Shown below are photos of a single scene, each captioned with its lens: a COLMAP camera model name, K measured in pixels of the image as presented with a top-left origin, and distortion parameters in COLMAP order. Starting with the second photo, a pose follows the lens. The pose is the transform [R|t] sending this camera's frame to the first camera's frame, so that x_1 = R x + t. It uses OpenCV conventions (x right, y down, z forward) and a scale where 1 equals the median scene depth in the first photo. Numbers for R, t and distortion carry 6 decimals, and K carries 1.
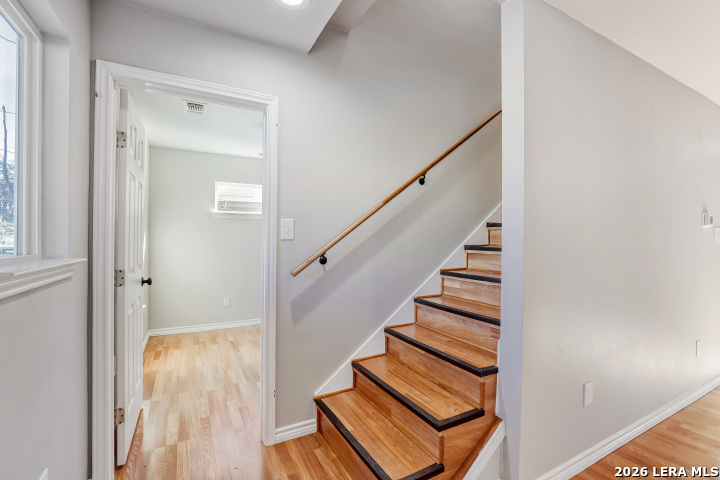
lens RADIAL K [[328.2, 0, 356.0], [0, 328.2, 237.7], [0, 0, 1]] dist [-0.022625, 0.001504]
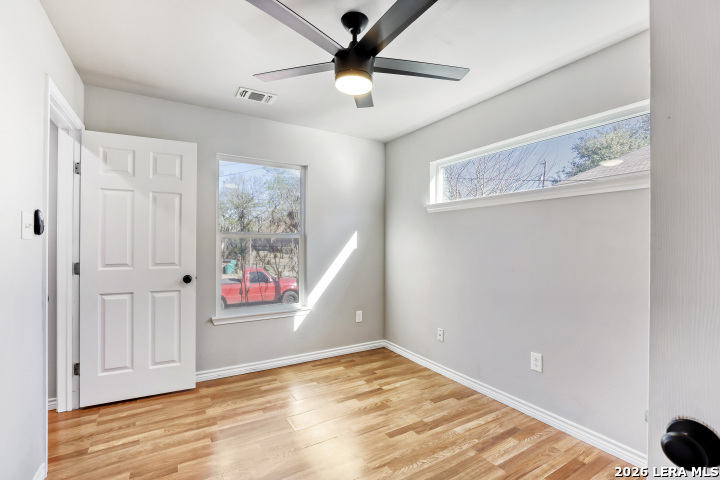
lens RADIAL K [[328.2, 0, 360.5], [0, 328.2, 236.7], [0, 0, 1]] dist [-0.022625, 0.001504]
pose [[0.057401, -0.018830, -0.998174, 0.298876], [0.003770, 0.999819, -0.018645, 0.011293], [0.998344, -0.002693, 0.057462, 0.901392]]
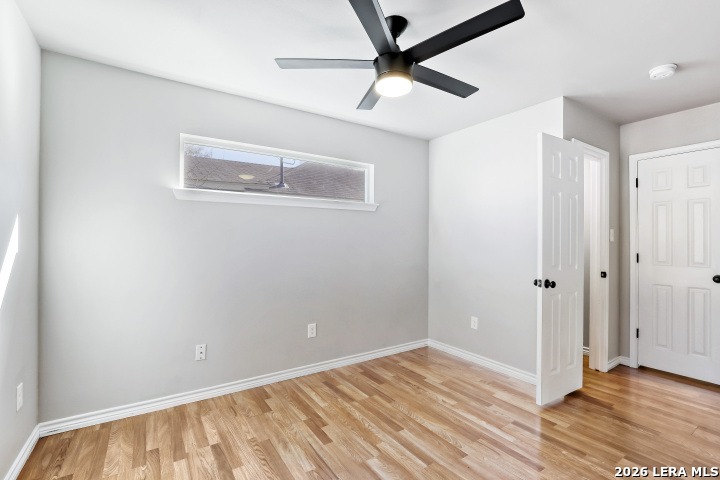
lens RADIAL K [[328.2, 0, 364.9], [0, 328.2, 243.1], [0, 0, 1]] dist [-0.022625, 0.001504]
pose [[0.995328, -0.003815, 0.096480, -0.200212], [0.001489, 0.999707, 0.024167, 0.003180], [-0.096544, -0.023910, 0.995042, 0.494214]]
